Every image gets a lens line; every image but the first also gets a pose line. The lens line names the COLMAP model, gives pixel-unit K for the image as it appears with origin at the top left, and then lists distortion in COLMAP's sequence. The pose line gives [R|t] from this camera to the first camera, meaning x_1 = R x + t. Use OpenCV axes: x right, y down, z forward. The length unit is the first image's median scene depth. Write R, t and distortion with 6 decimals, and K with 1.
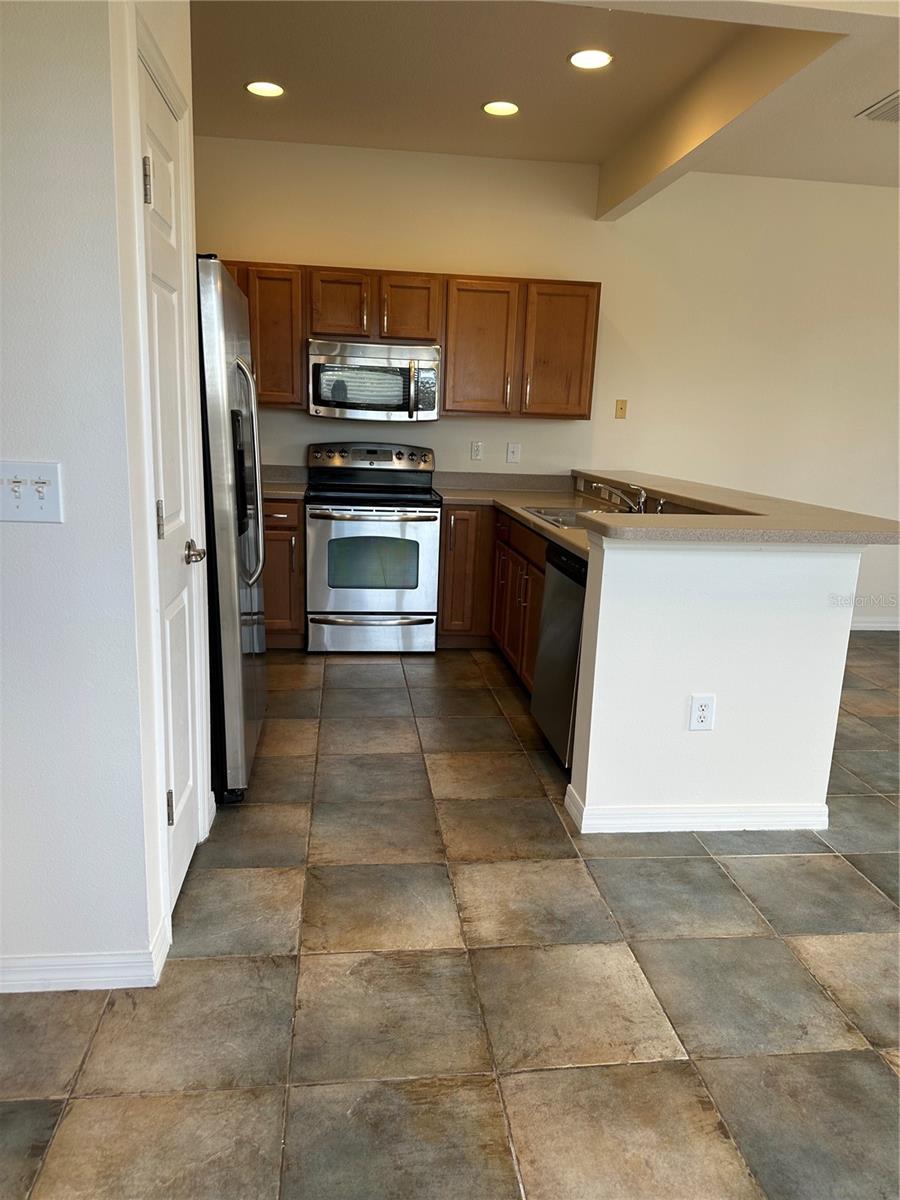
lens RADIAL K [[858.9, 0, 450.0], [0, 858.9, 600.0], [0, 0, 1]] dist [0.054759, -0.041586]
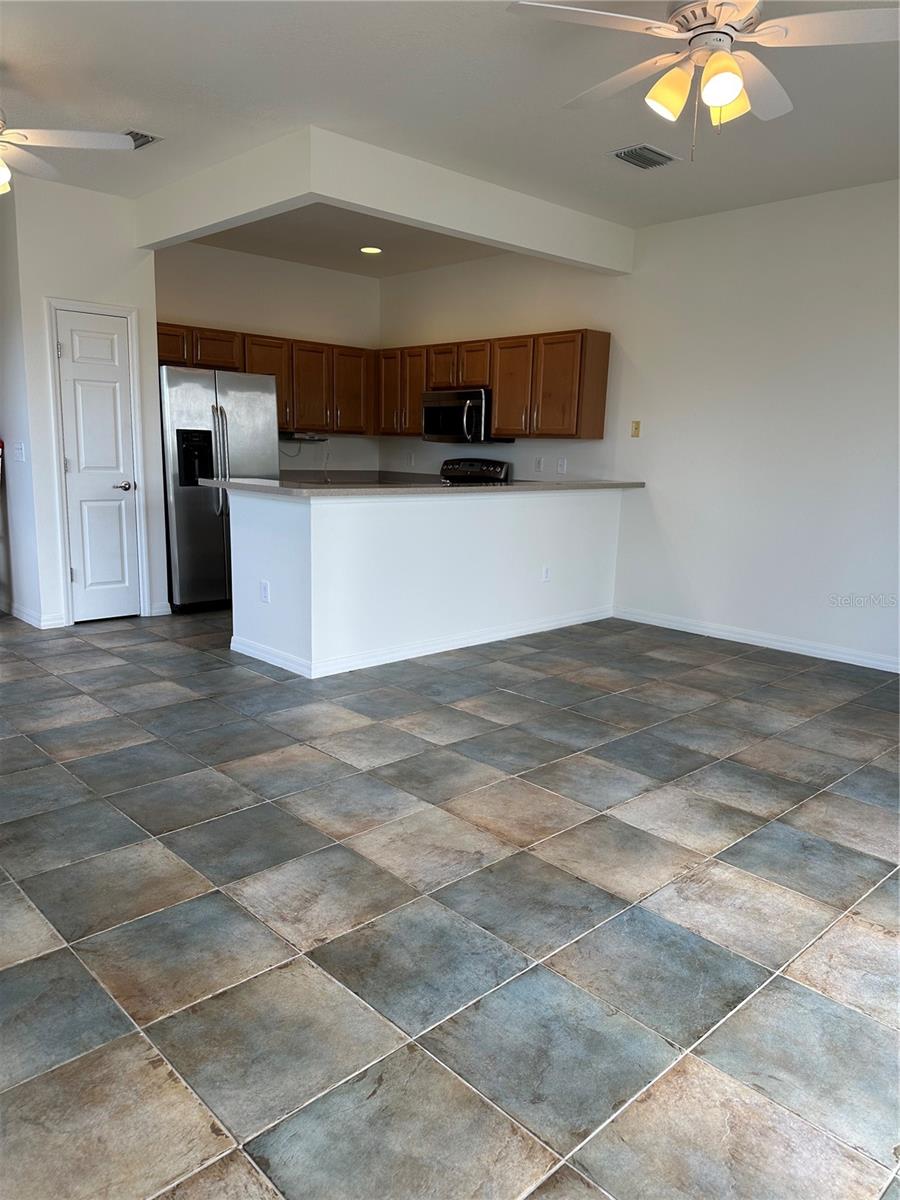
lens RADIAL K [[844.2, 0, 450.0], [0, 844.2, 600.0], [0, 0, 1]] dist [0.168736, -0.358722]
pose [[0.592633, 0.126155, -0.795532, 2.419323], [-0.169014, 0.985147, 0.030317, 0.036006], [0.787541, 0.116489, 0.605153, 0.305543]]
